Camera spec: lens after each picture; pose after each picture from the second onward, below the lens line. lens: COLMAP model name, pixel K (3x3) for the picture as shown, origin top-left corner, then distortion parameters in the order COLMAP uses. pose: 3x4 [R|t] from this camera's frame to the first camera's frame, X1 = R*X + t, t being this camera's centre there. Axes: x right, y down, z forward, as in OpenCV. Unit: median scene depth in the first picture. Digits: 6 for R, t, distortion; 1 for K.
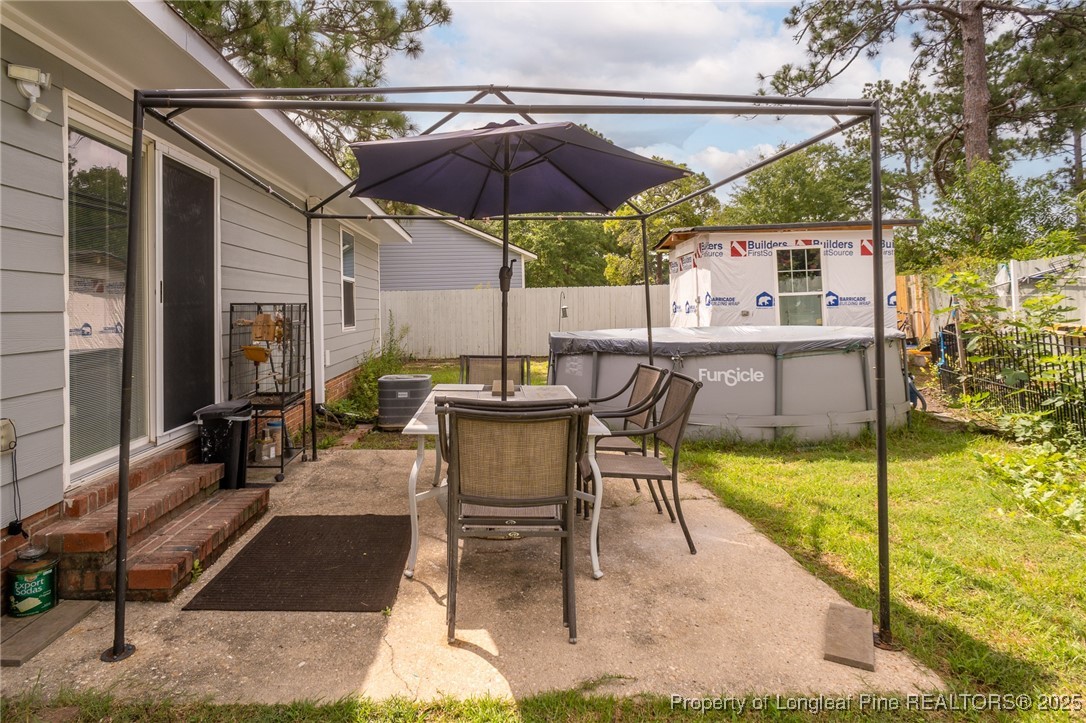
lens RADIAL K [[579.8, 0, 524.1], [0, 579.8, 354.1], [0, 0, 1]] dist [-0.013004, -0.000790]
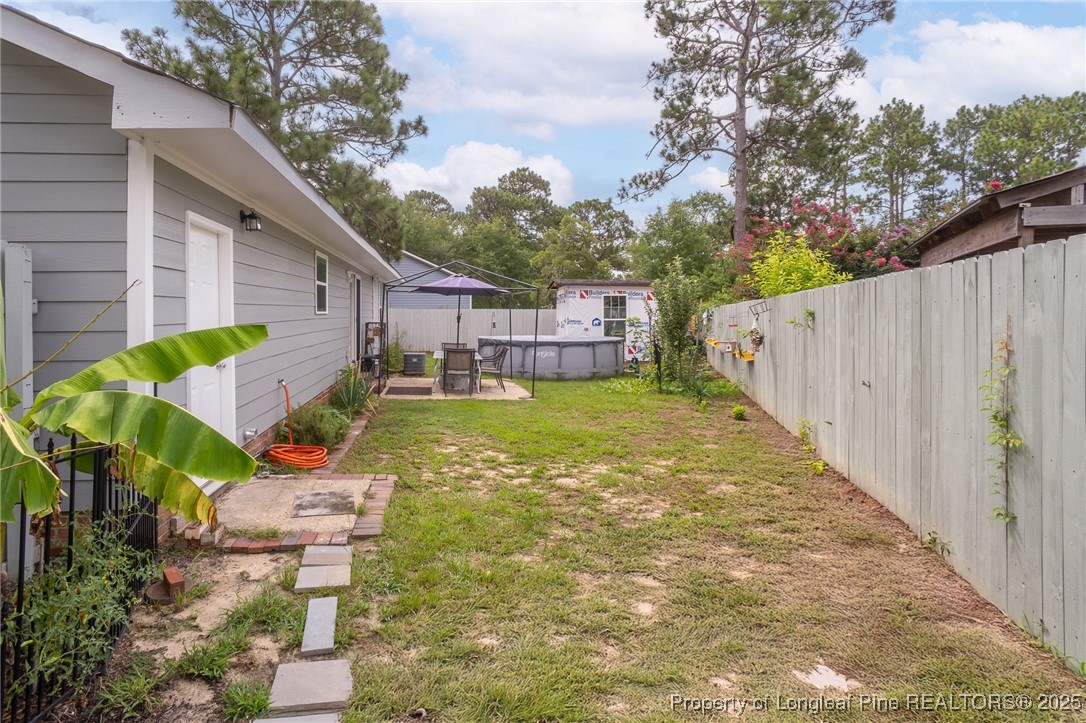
lens RADIAL K [[579.8, 0, 524.1], [0, 579.8, 354.1], [0, 0, 1]] dist [-0.013004, -0.000790]
pose [[0.996407, 0.027483, 0.080117, 0.028975], [-0.026929, 0.999605, -0.007989, 0.032957], [-0.080305, 0.005803, 0.996753, -0.877212]]
